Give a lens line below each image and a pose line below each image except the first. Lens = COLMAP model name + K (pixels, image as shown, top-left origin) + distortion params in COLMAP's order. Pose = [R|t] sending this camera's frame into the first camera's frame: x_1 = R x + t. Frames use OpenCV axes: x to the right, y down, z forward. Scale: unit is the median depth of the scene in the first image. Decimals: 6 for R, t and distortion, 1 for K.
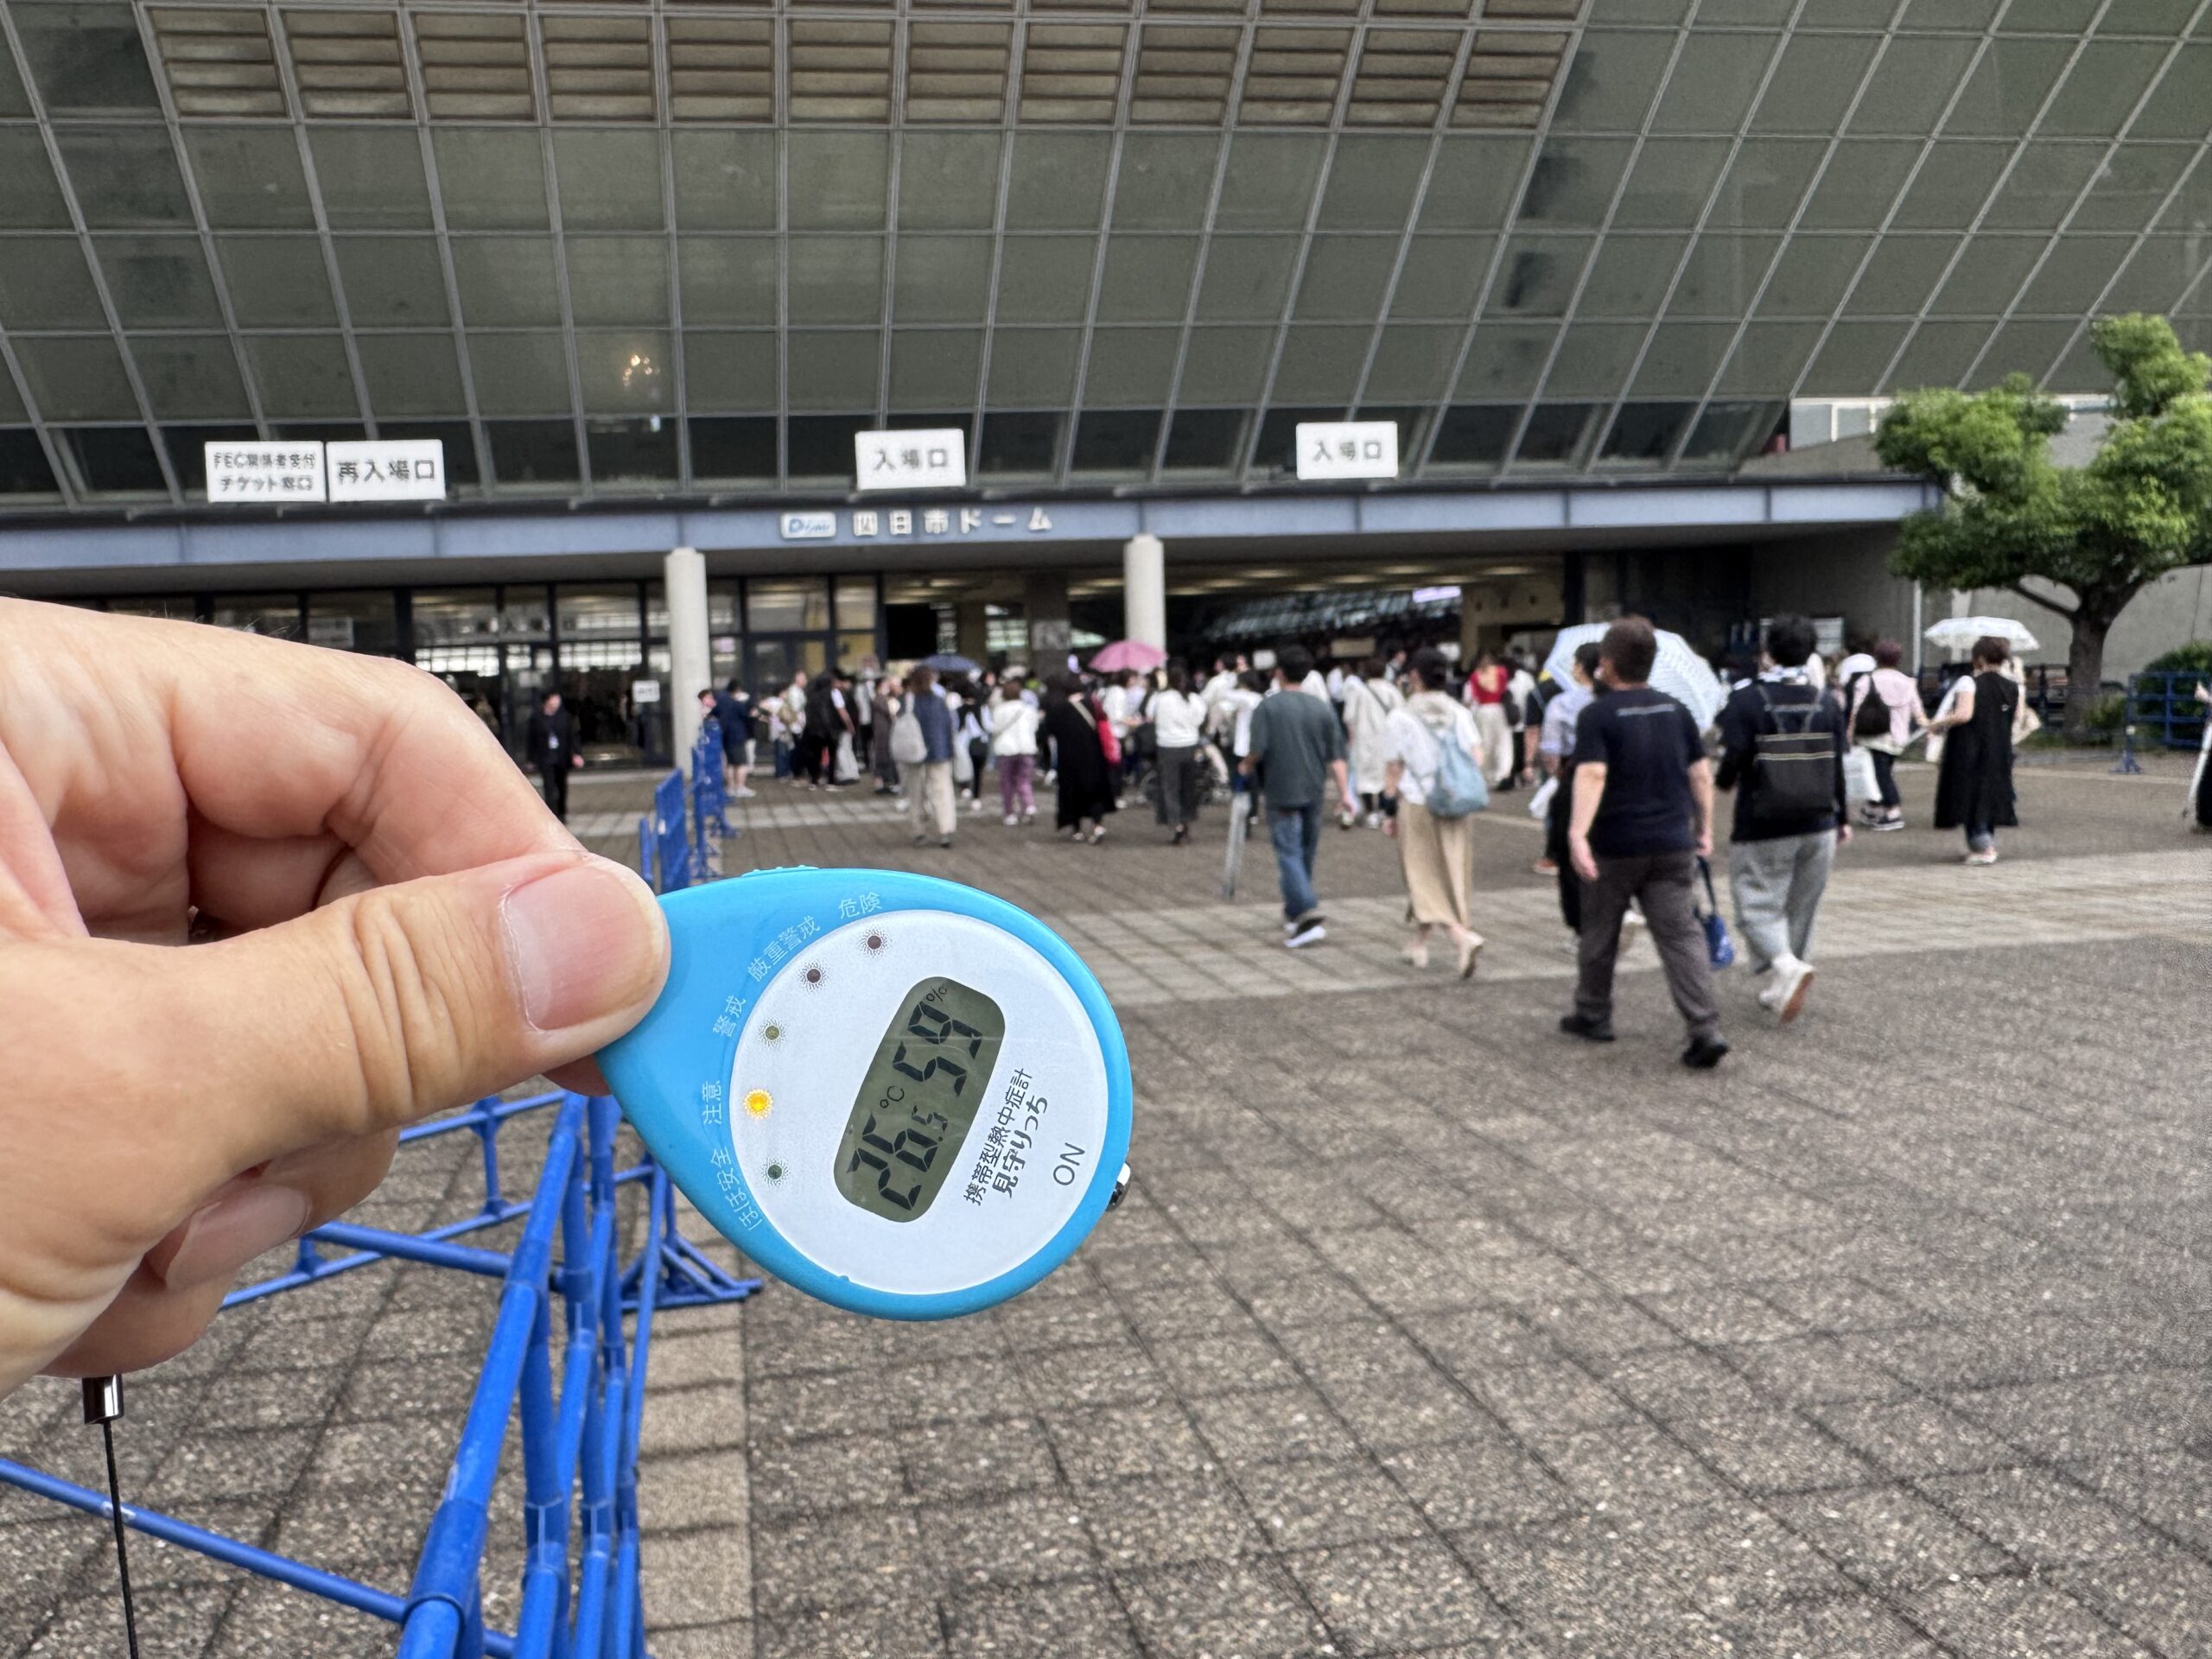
lens RADIAL K [[2061.7, 0, 1106.0], [0, 2061.7, 829.5], [0, 0, 1]] dist [0.001302, 0.000530]
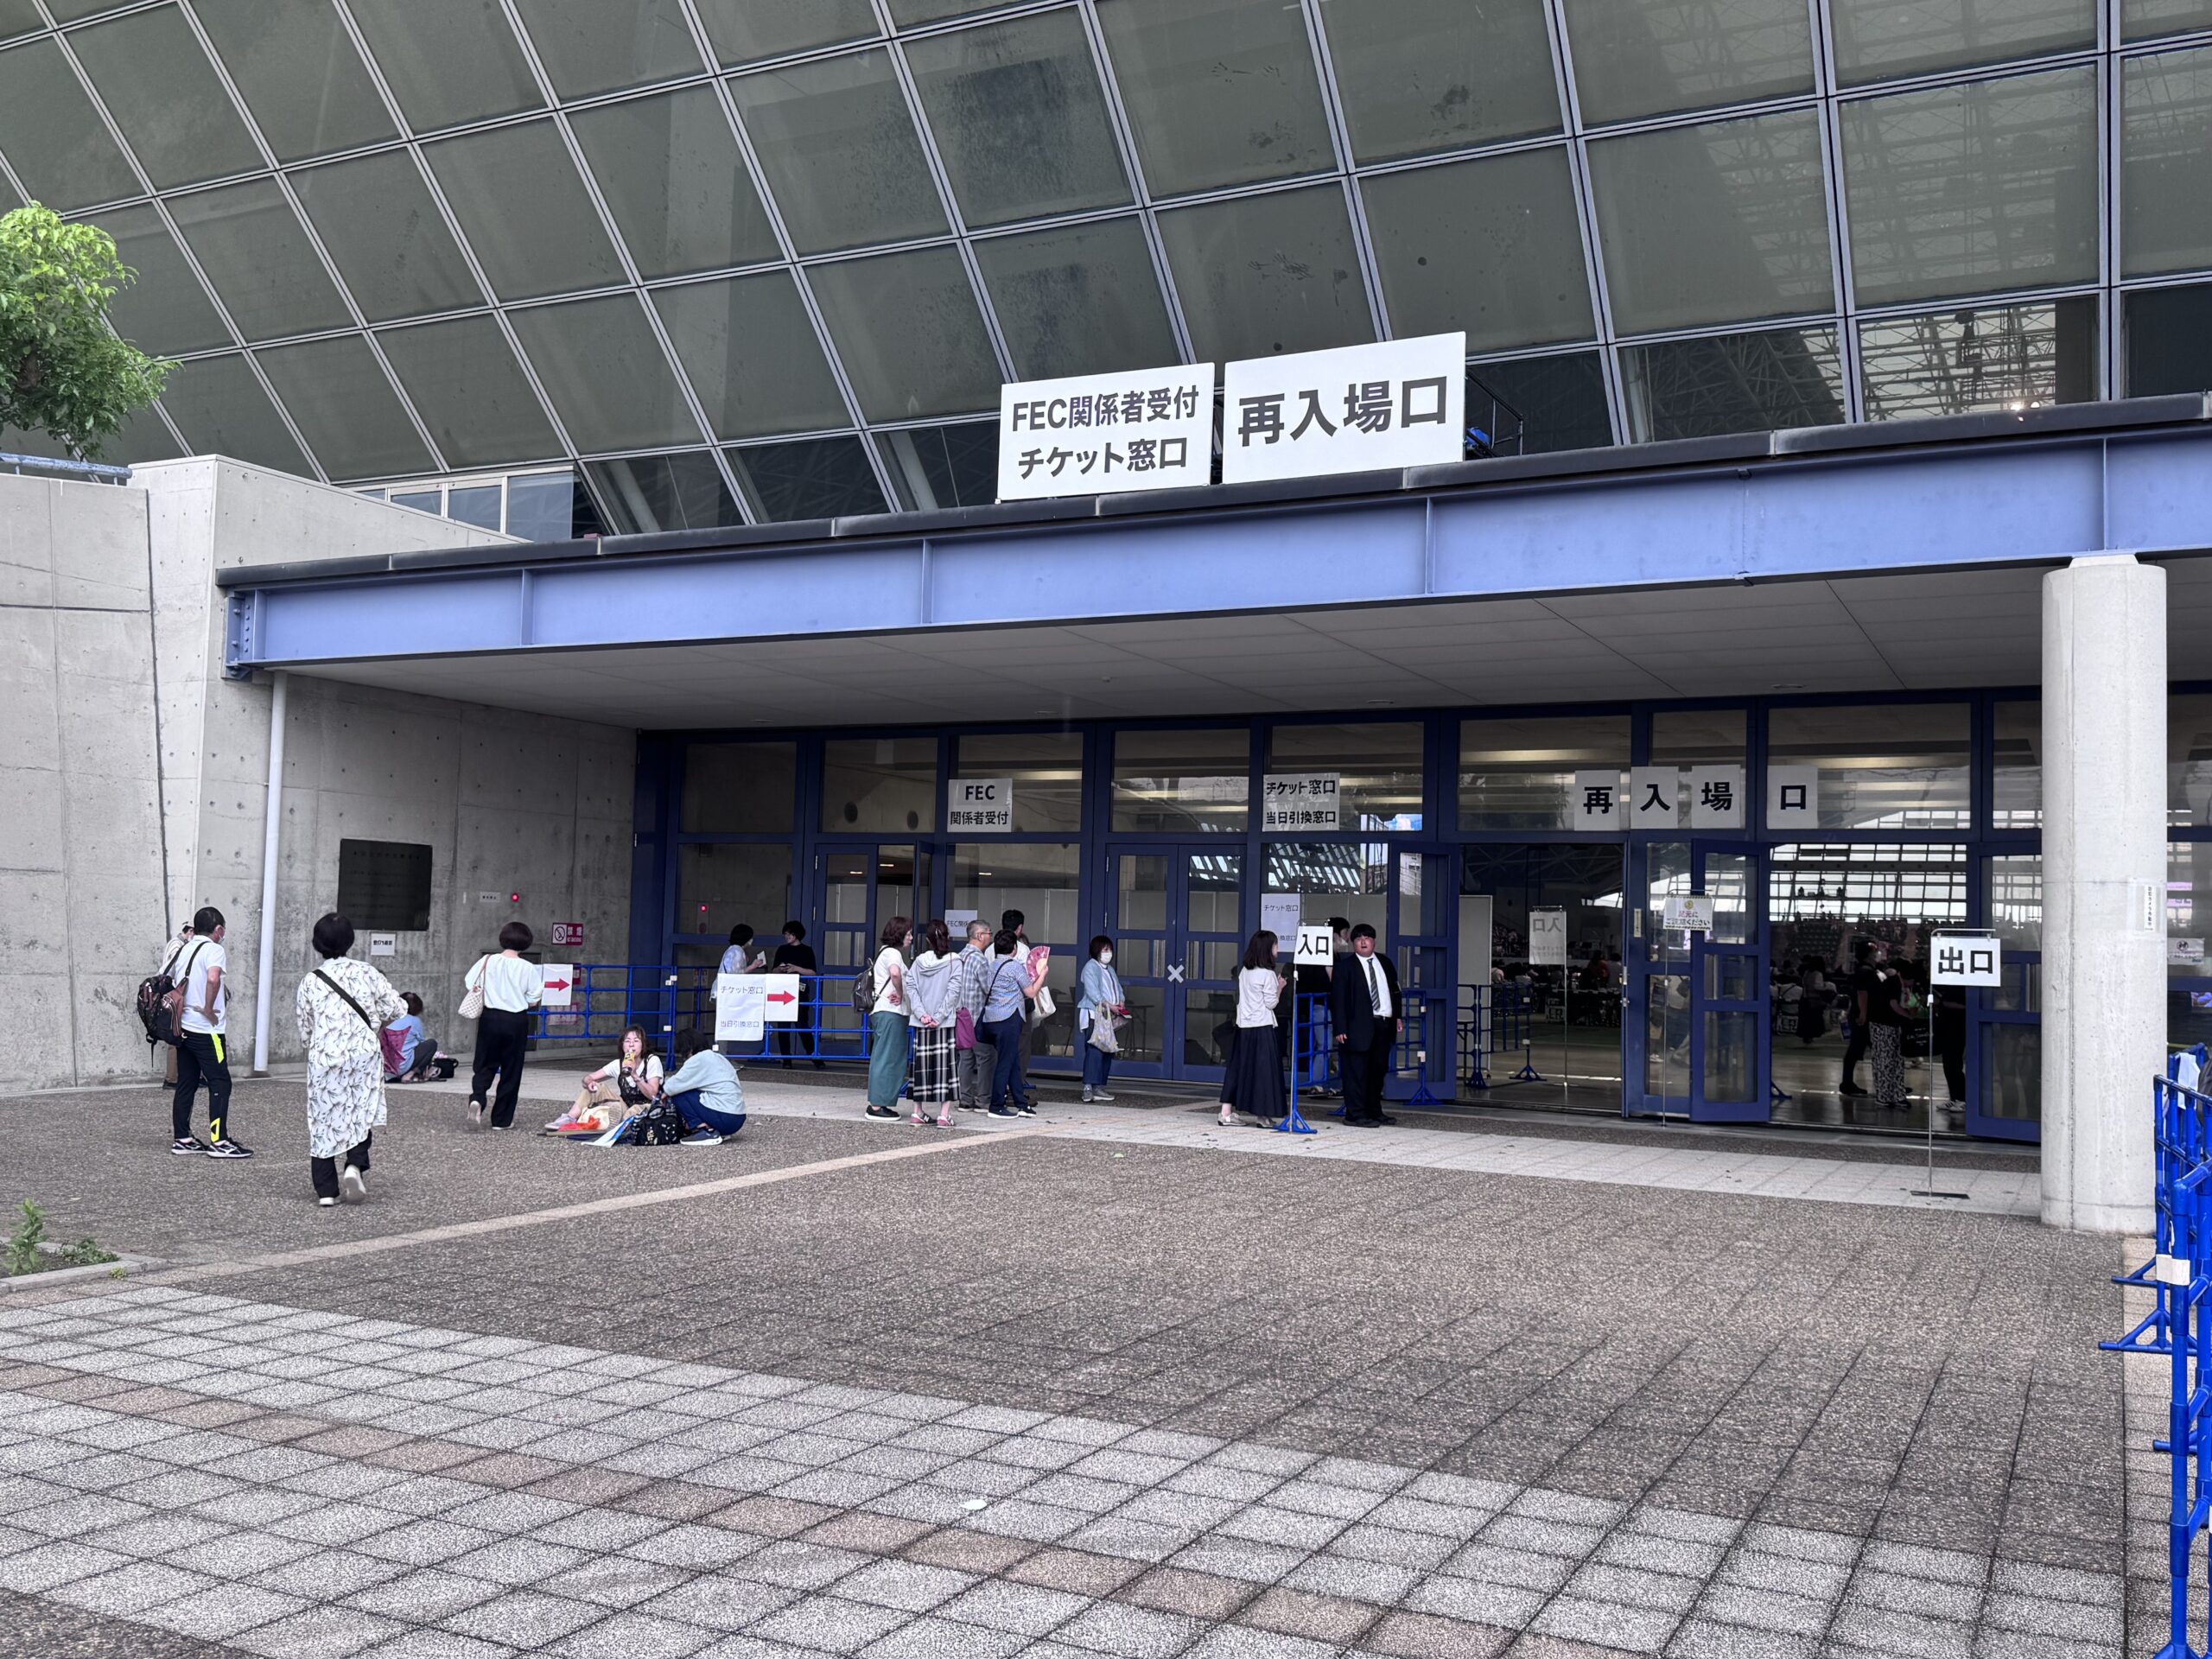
lens RADIAL K [[1956.7, 0, 1106.0], [0, 1956.7, 829.5], [0, 0, 1]] dist [0.002099, -0.000156]
pose [[0.793730, 0.029939, -0.607533, -0.141288], [-0.103015, 0.990976, -0.085753, -0.049873], [0.599483, 0.130650, 0.789652, 0.666482]]
